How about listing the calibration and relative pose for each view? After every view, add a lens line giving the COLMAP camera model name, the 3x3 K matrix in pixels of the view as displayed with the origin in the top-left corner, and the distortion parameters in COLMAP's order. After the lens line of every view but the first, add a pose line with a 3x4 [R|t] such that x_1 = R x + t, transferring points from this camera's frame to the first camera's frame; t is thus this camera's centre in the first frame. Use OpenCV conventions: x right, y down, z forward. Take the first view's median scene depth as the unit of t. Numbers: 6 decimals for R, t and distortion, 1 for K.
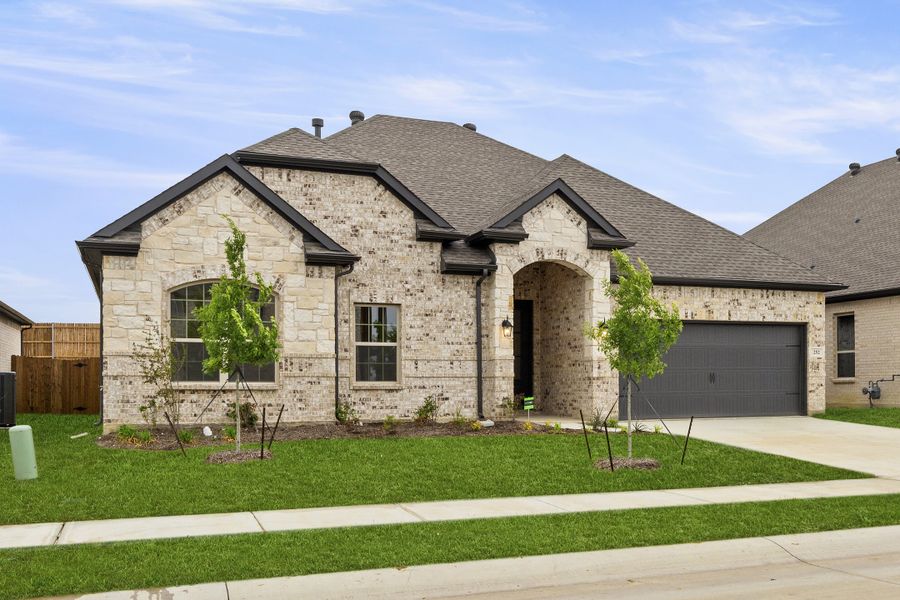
lens RADIAL K [[473.8, 0, 450.1], [0, 473.8, 292.0], [0, 0, 1]] dist [-0.002154, -0.000332]
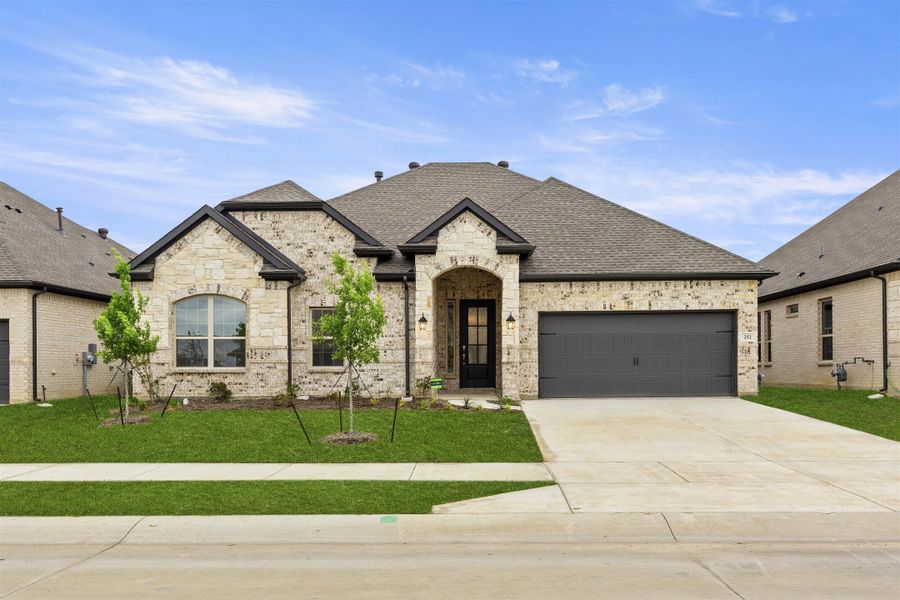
lens RADIAL K [[361.7, 0, 444.3], [0, 361.7, 298.9], [0, 0, 1]] dist [-0.001176, 0.000006]
pose [[0.976017, -0.042764, -0.213451, 0.367212], [0.044050, 0.999029, 0.001267, 0.014202], [0.213189, -0.010639, 0.976953, 0.085683]]
